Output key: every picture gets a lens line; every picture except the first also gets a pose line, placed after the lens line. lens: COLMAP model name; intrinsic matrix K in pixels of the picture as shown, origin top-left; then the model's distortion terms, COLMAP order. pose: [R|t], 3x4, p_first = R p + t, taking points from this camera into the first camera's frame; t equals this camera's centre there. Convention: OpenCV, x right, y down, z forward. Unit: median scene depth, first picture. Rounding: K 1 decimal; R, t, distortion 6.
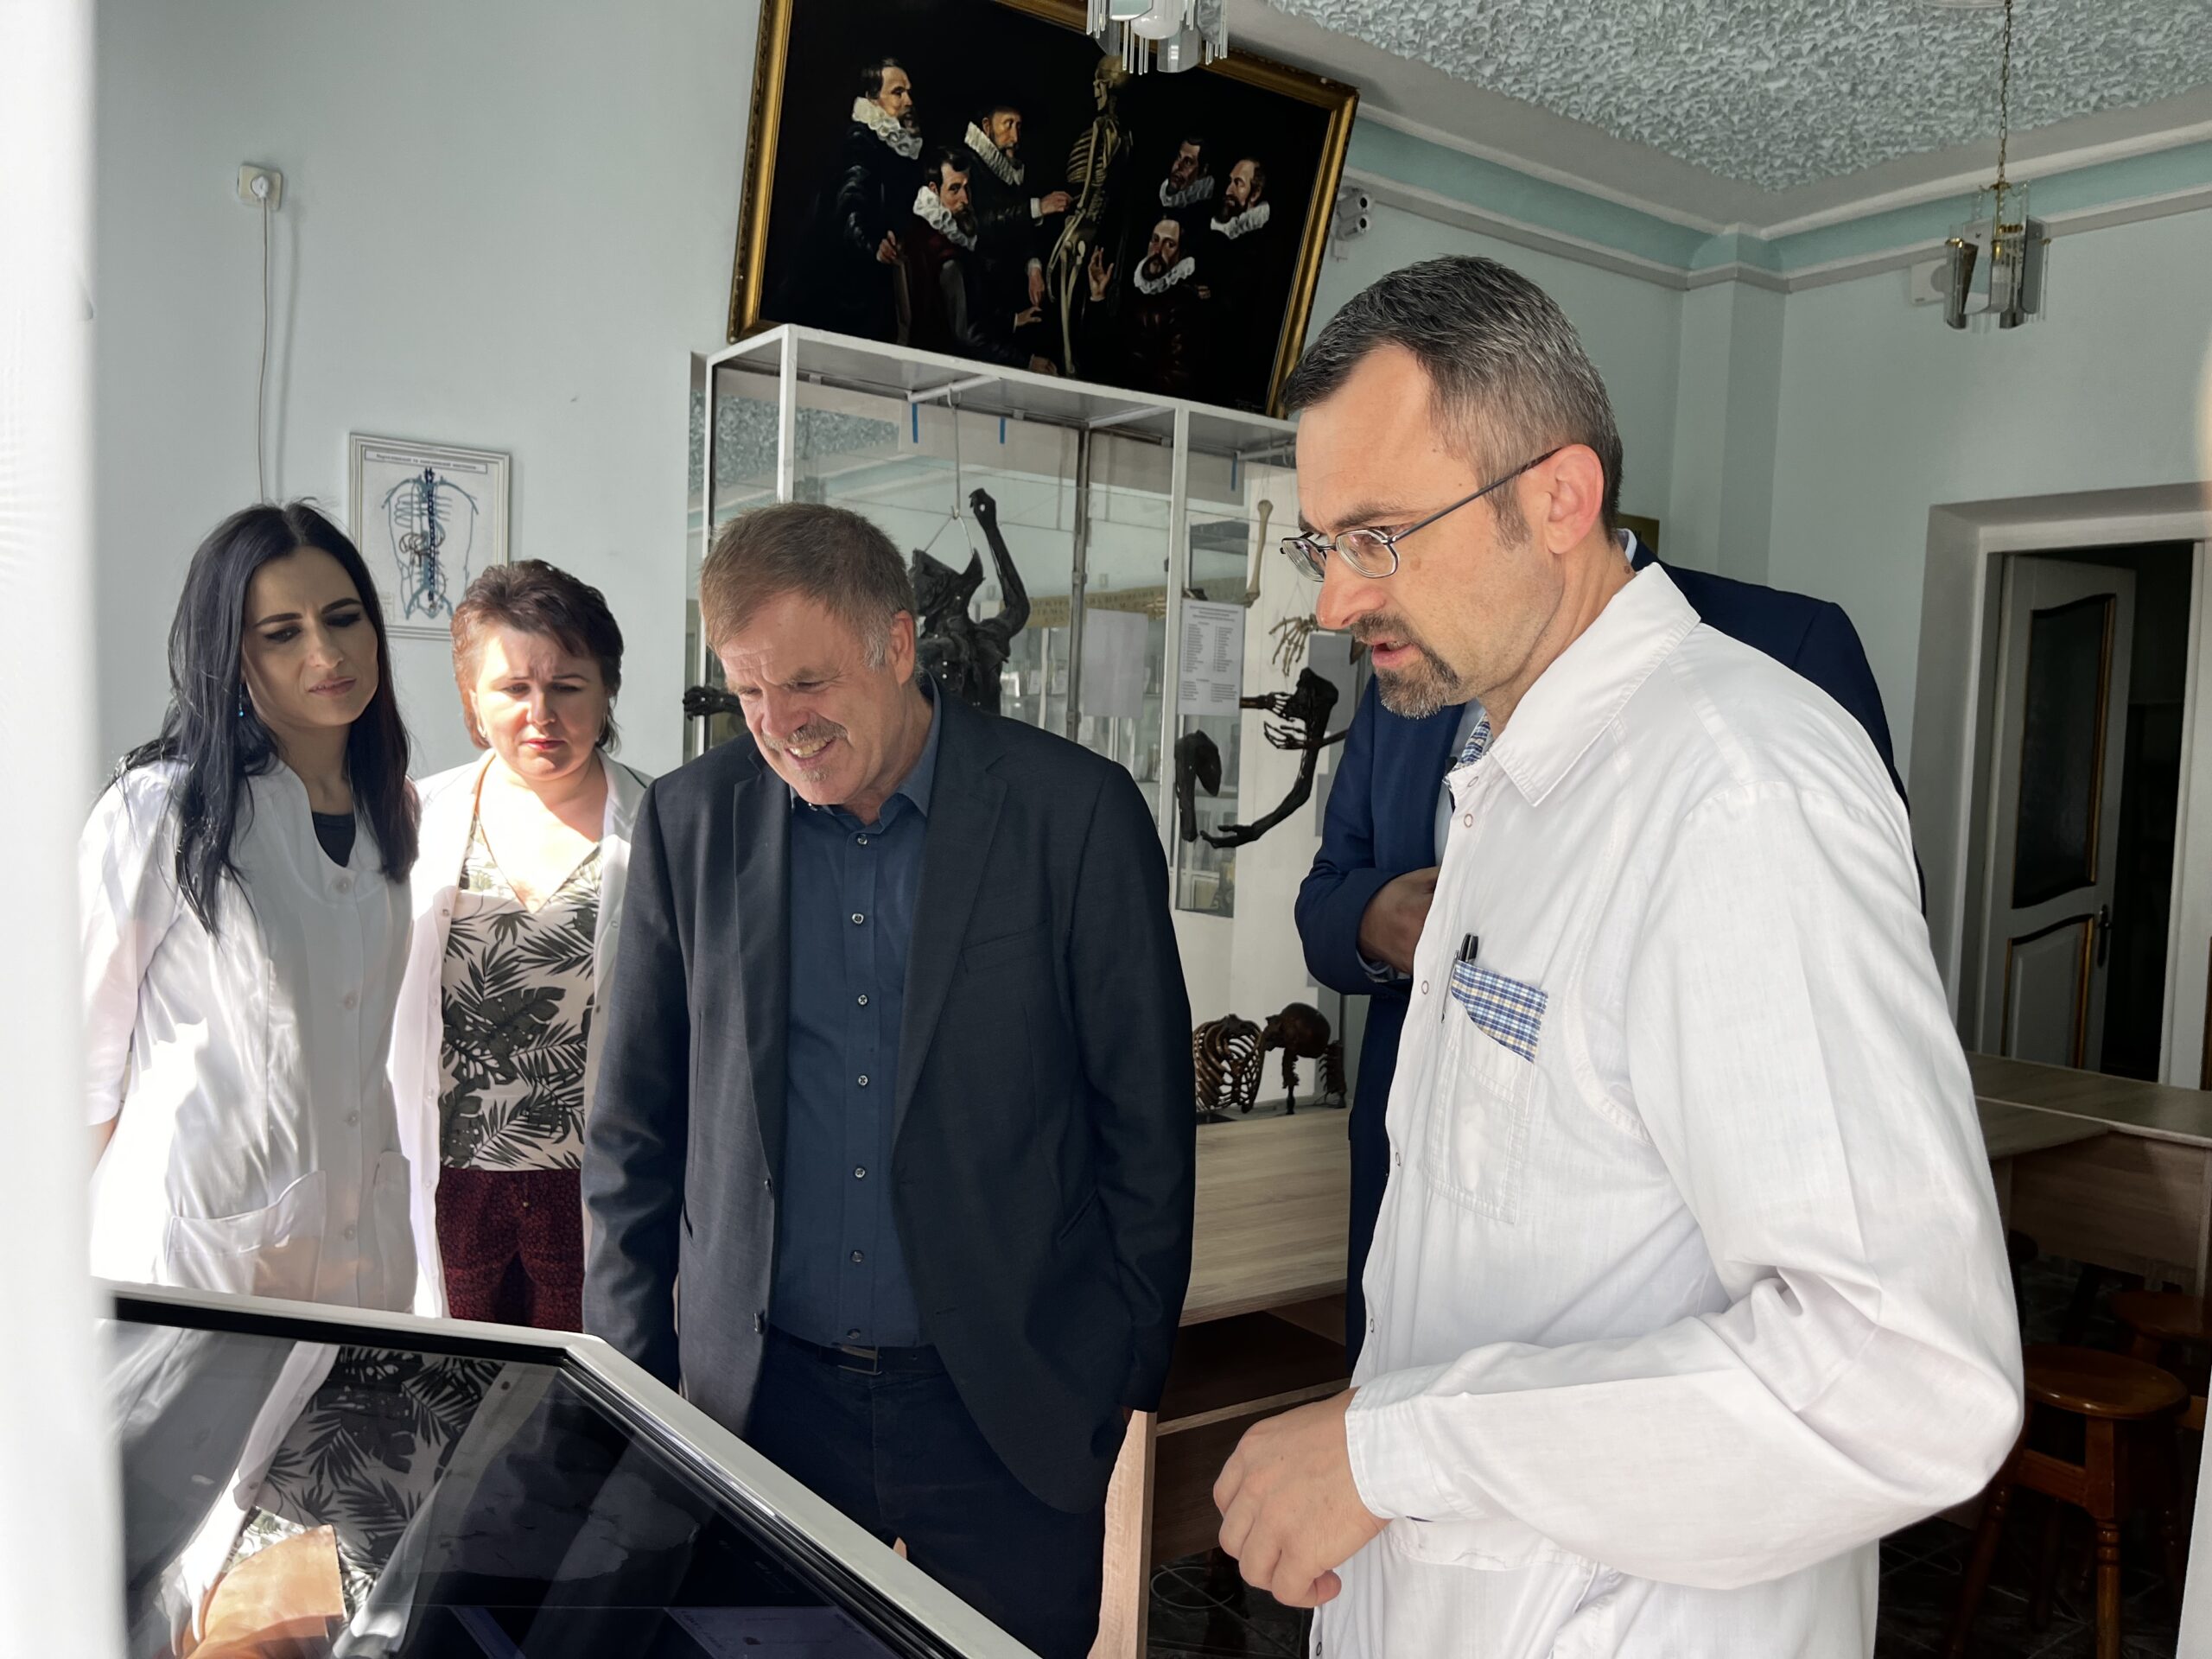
lens RADIAL K [[1715.5, 0, 1106.0], [0, 1715.5, 829.5], [0, 0, 1]] dist [0.077773, -0.098023]
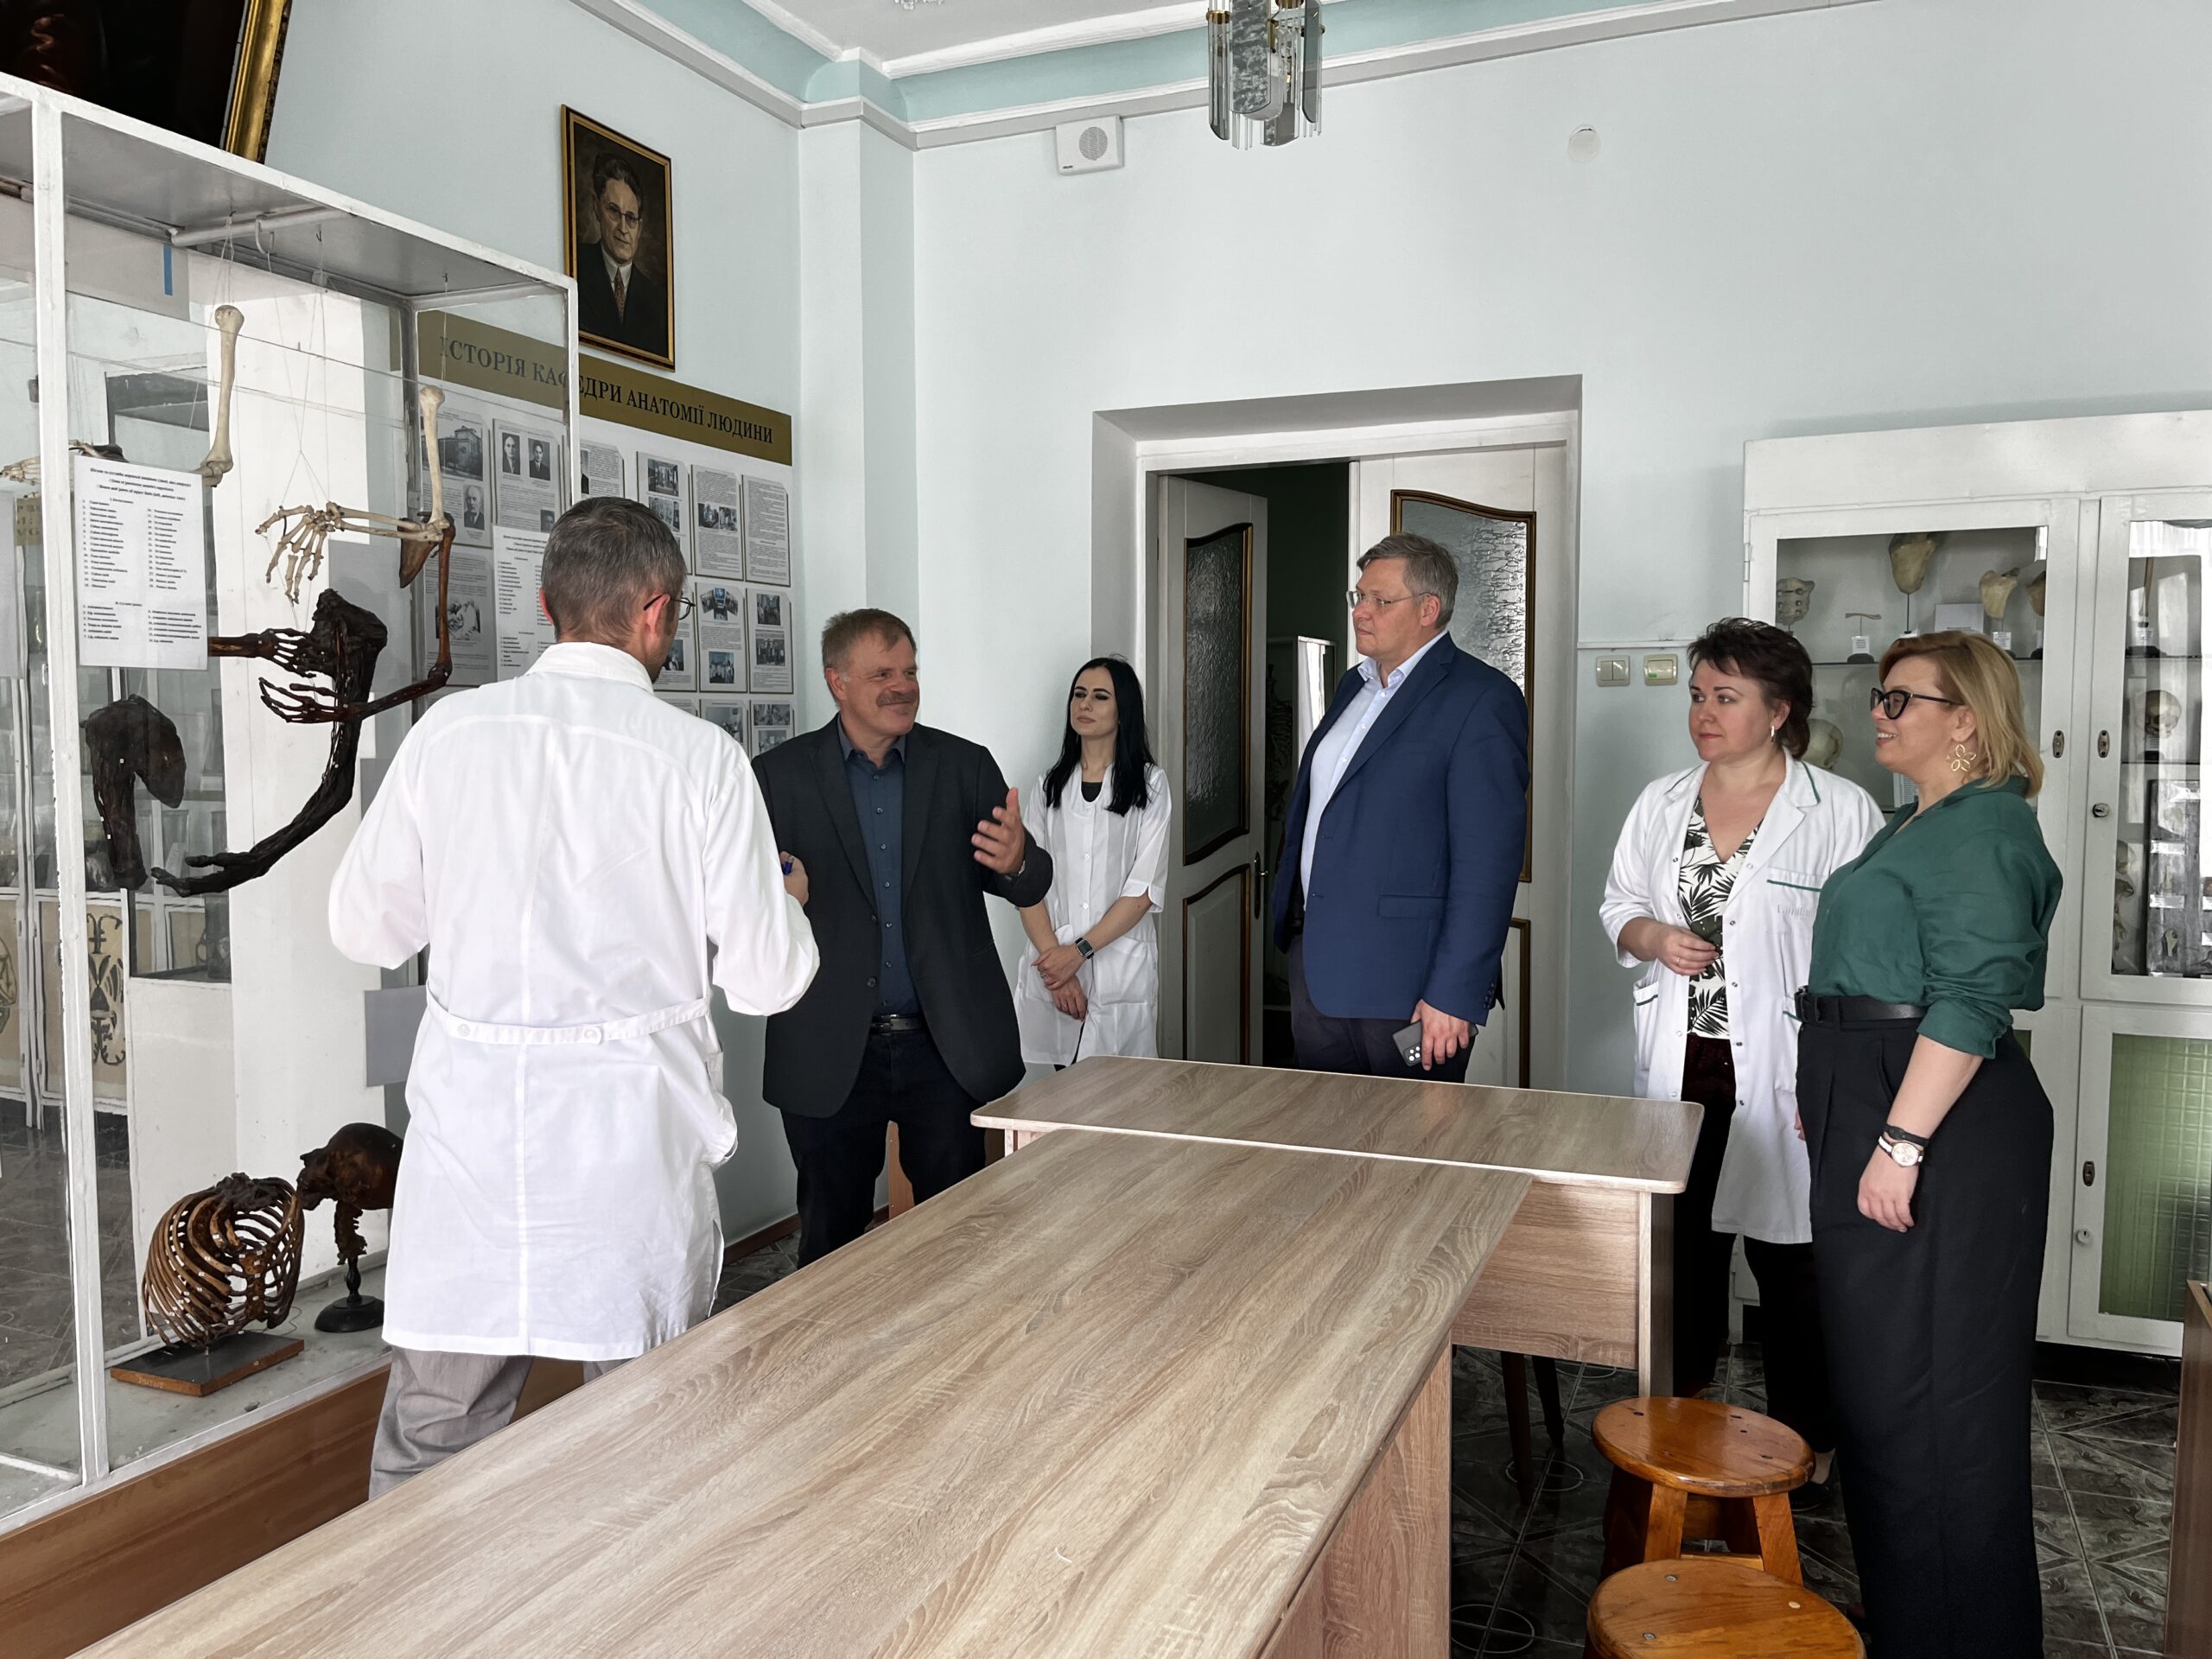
lens RADIAL K [[1715.5, 0, 1106.0], [0, 1715.5, 829.5], [0, 0, 1]] dist [0.077773, -0.098023]
pose [[0.856232, -0.072881, 0.511424, 0.029519], [0.060389, 0.997332, 0.041022, -0.016202], [-0.513049, -0.004240, 0.858349, 0.312460]]
